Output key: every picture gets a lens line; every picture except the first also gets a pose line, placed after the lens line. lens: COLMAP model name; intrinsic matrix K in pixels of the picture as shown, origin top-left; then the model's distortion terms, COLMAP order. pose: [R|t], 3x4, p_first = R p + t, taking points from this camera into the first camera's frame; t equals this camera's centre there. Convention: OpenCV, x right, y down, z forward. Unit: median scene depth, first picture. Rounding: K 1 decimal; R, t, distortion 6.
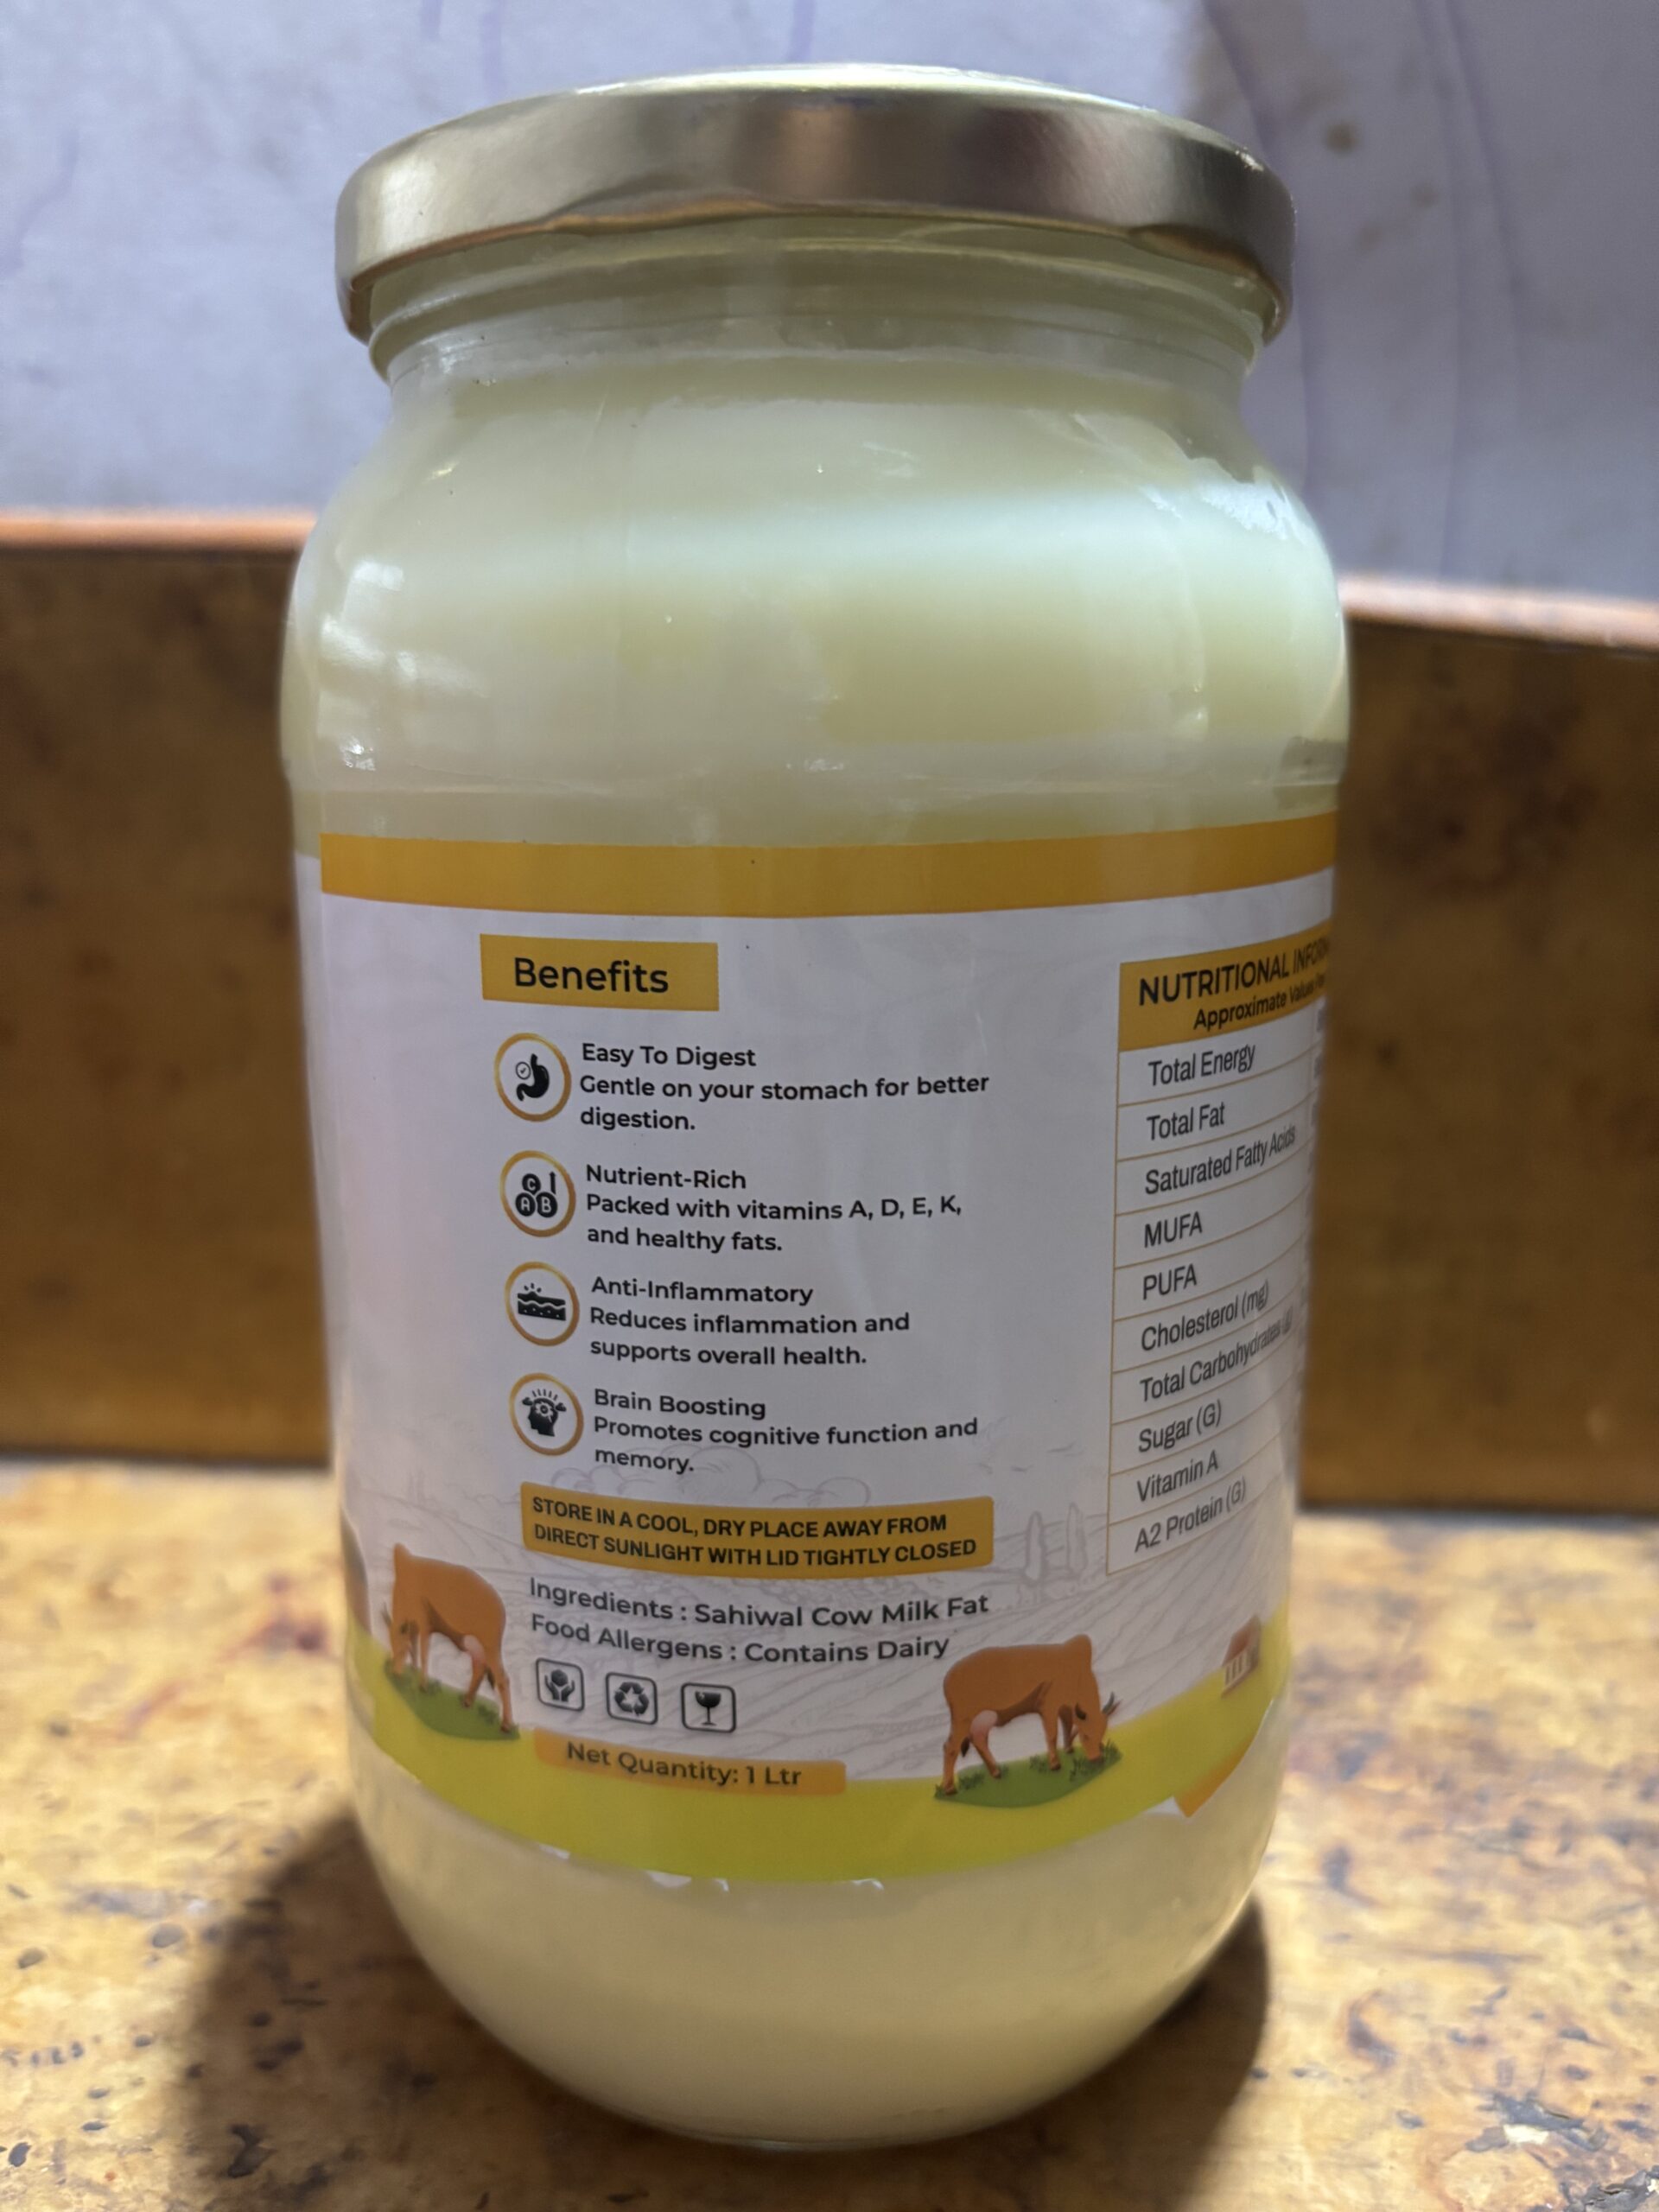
lens RADIAL K [[1679.0, 0, 823.9], [0, 1679.0, 1107.7], [0, 0, 1]] dist [0.065530, -0.128633]
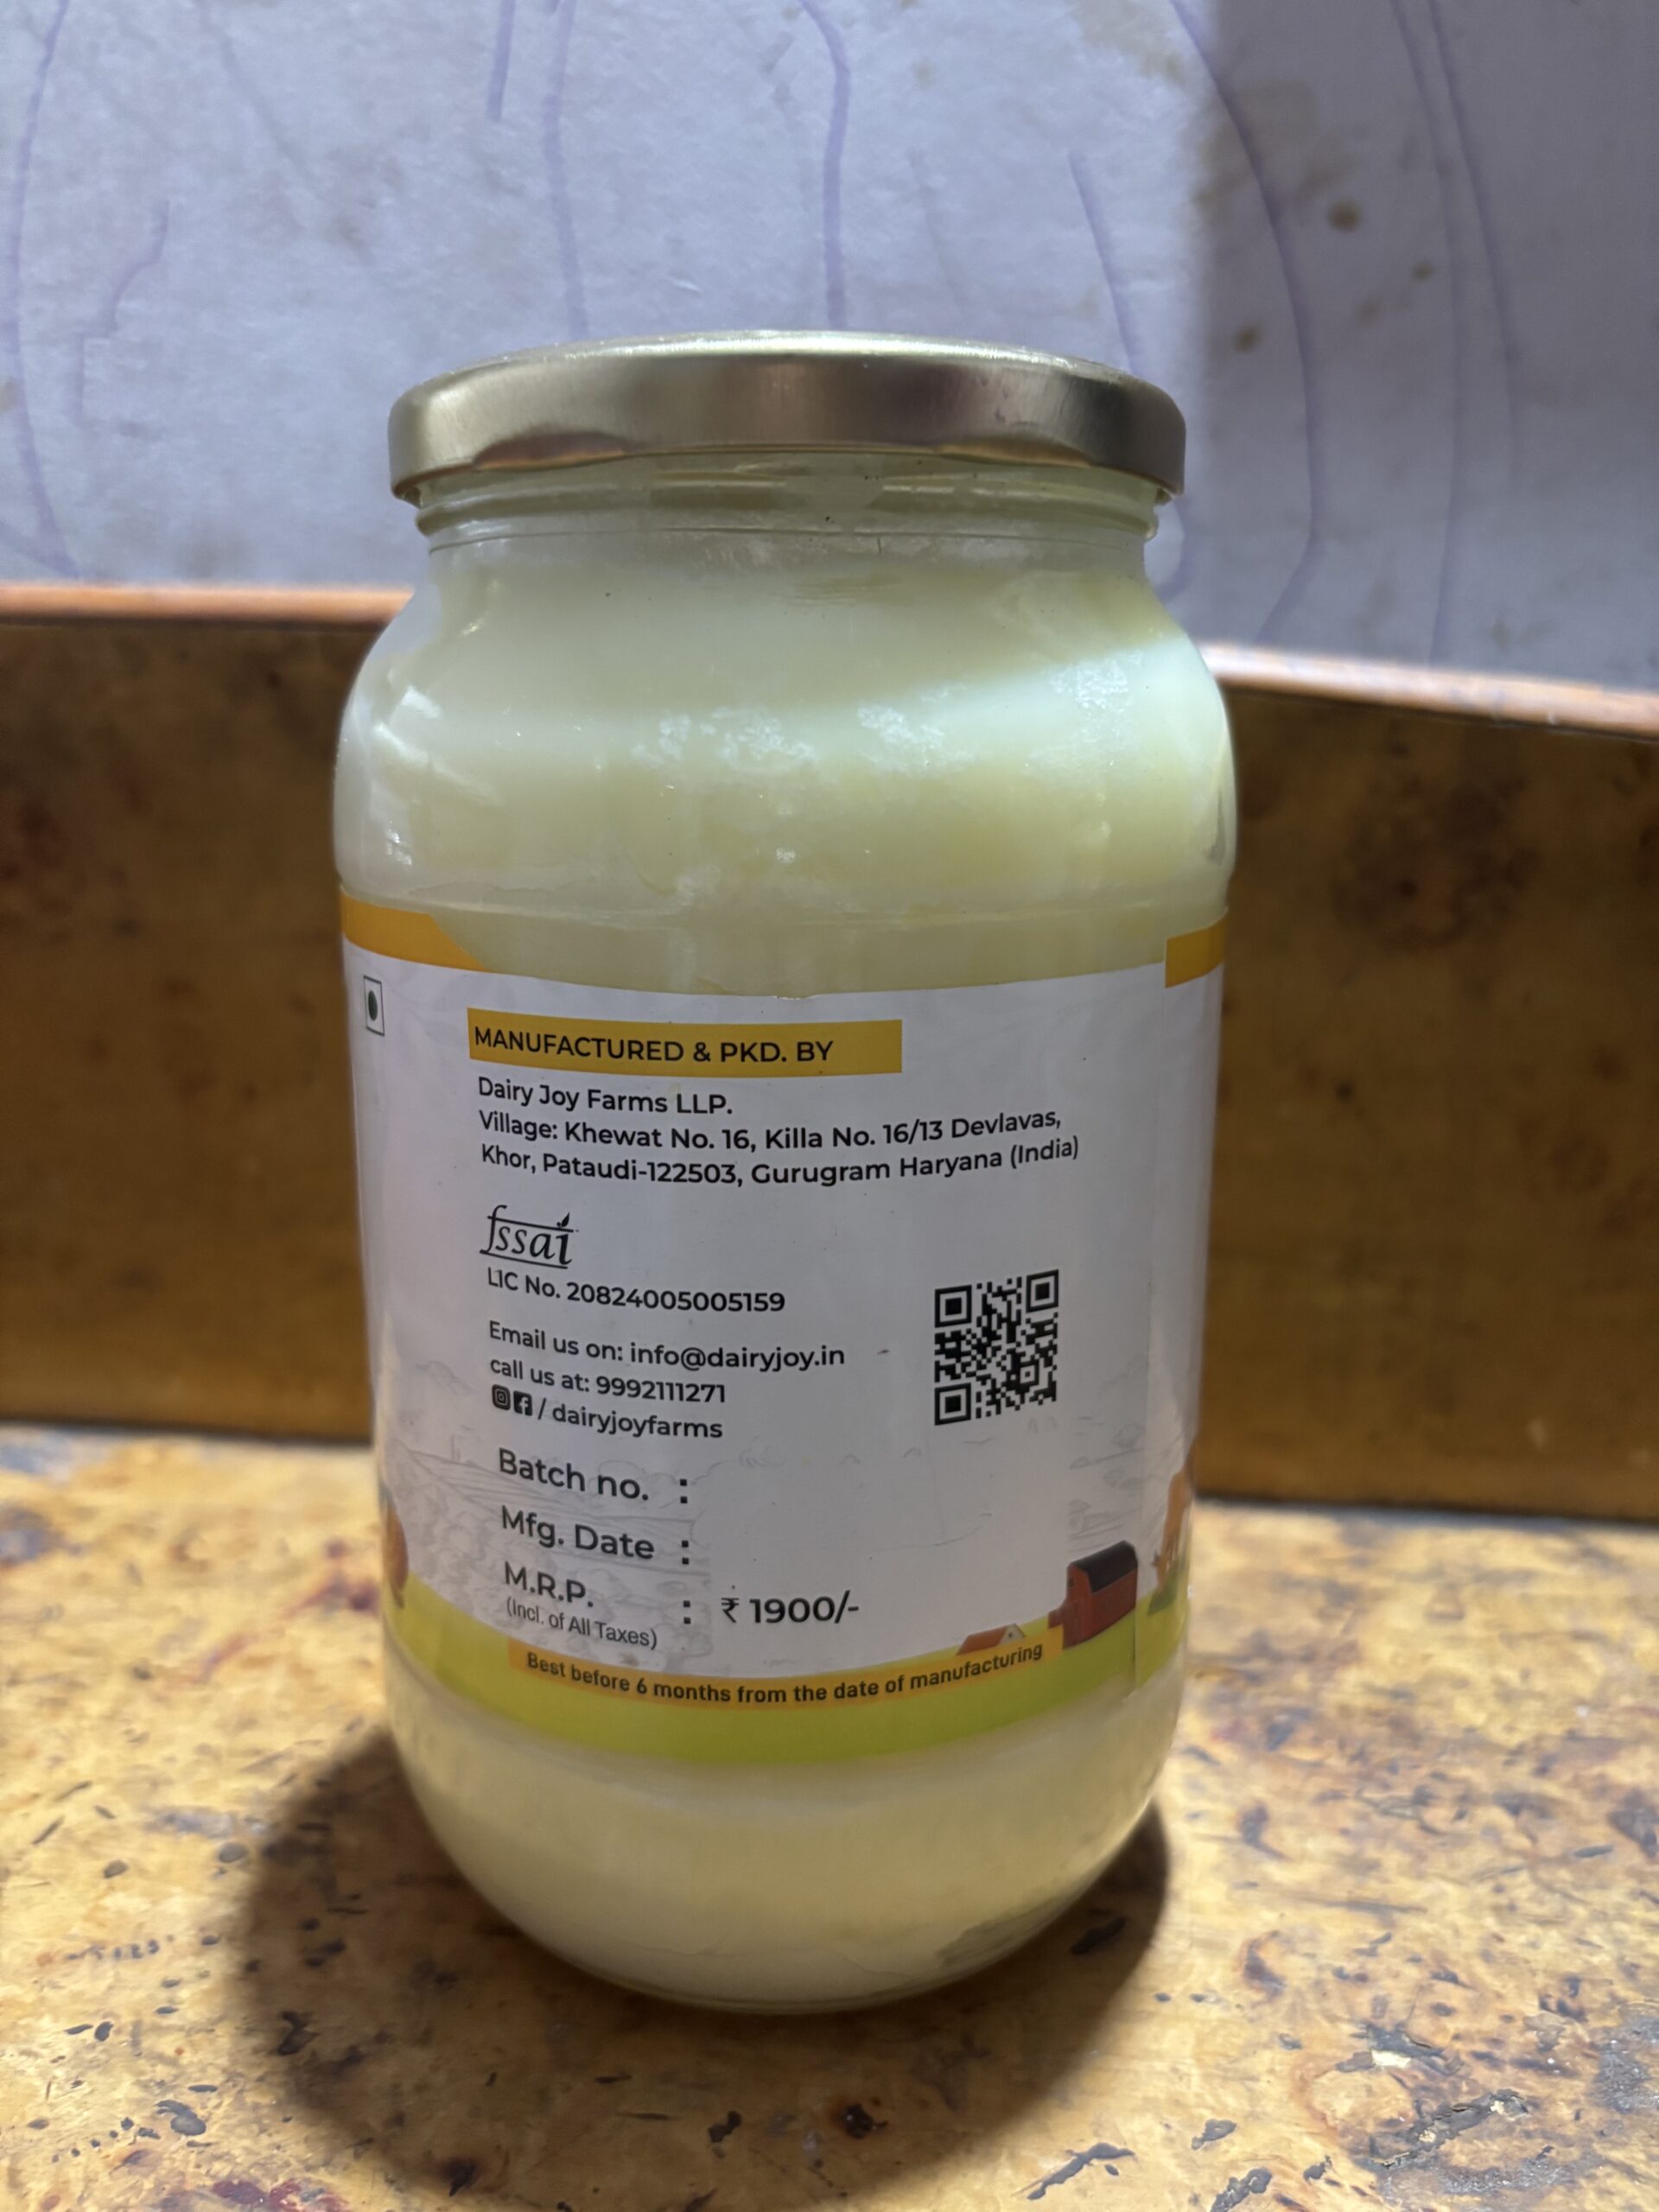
lens RADIAL K [[1657.9, 0, 829.5], [0, 1657.9, 1106.0], [0, 0, 1]] dist [0.047556, -0.104379]
pose [[0.999330, 0.016290, -0.032784, 0.048653], [-0.015898, 0.999799, 0.012184, -0.041681], [0.032976, -0.011655, 0.999388, -0.119635]]
